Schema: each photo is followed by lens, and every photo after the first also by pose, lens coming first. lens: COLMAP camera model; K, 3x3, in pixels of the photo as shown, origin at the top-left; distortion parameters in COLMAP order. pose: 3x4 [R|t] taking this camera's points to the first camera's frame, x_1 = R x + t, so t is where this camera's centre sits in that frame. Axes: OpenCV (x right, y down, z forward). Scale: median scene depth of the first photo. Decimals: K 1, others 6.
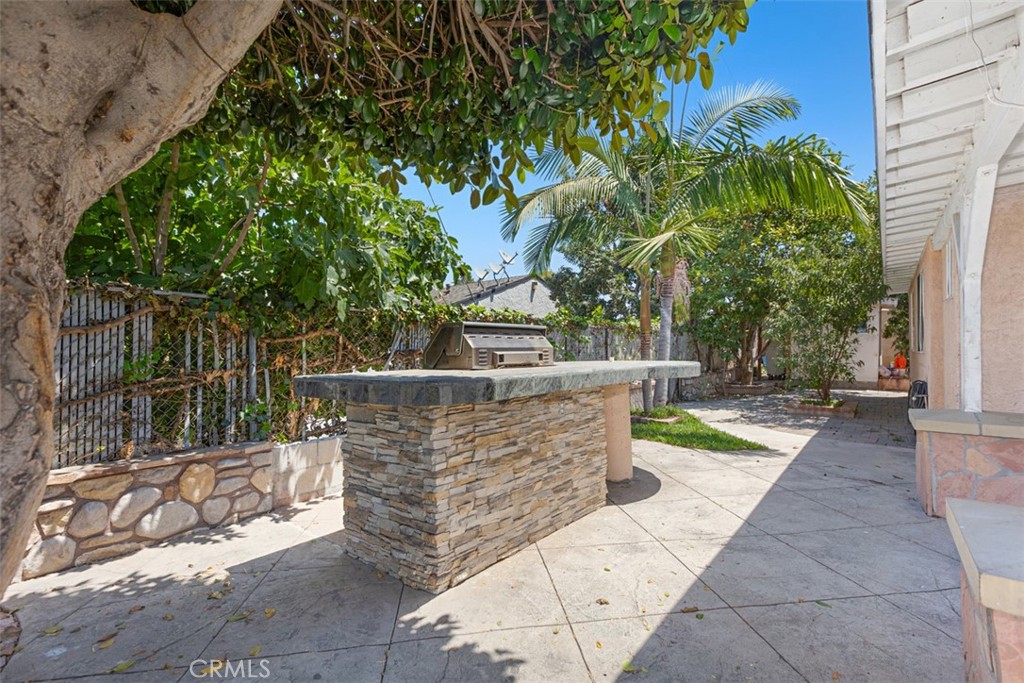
lens RADIAL K [[456.1, 0, 513.6], [0, 456.1, 345.0], [0, 0, 1]] dist [0.000250, 0.000677]
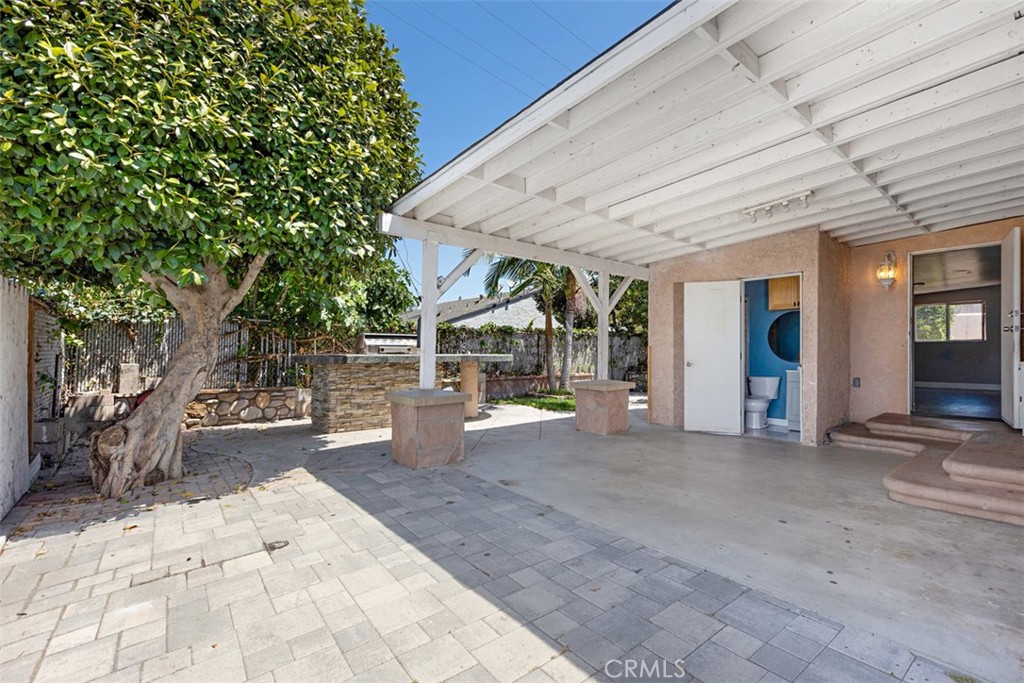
lens RADIAL K [[456.1, 0, 511.7], [0, 456.1, 330.7], [0, 0, 1]] dist [0.000250, 0.000677]
pose [[0.980849, 0.006247, -0.194667, 1.030562], [-0.012554, 0.999435, -0.031180, -0.002302], [0.194363, 0.033027, 0.980374, -1.078750]]
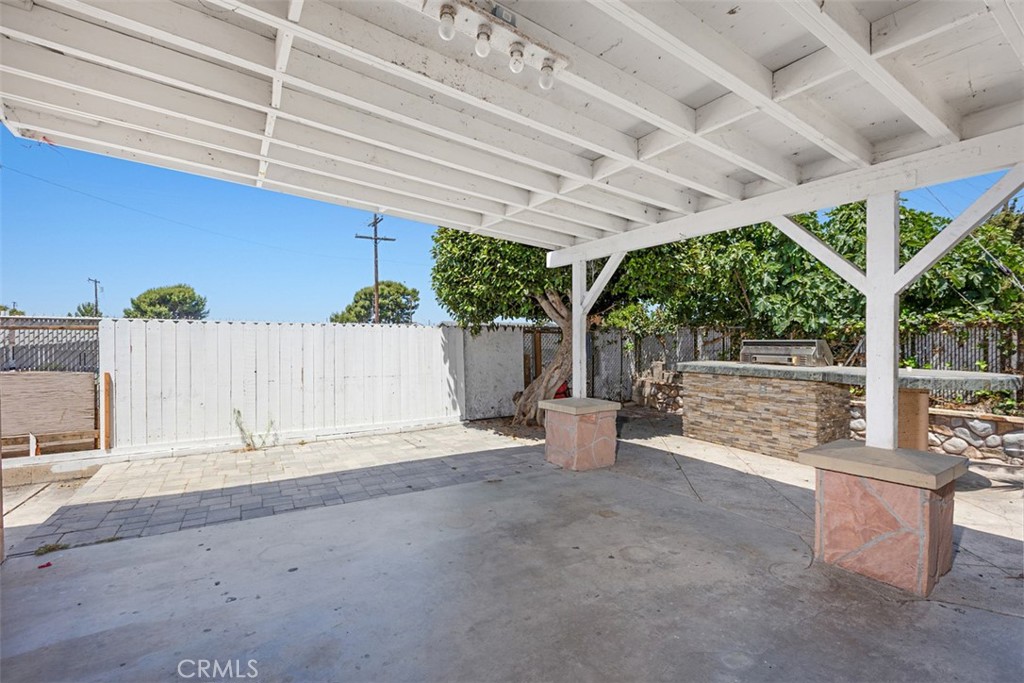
lens RADIAL K [[456.1, 0, 515.0], [0, 456.1, 337.3], [0, 0, 1]] dist [0.000250, 0.000677]
pose [[-0.299774, 0.006028, -0.953991, 2.076291], [0.008582, 0.999957, 0.003622, -0.073444], [0.953972, -0.007101, -0.299812, 0.608540]]
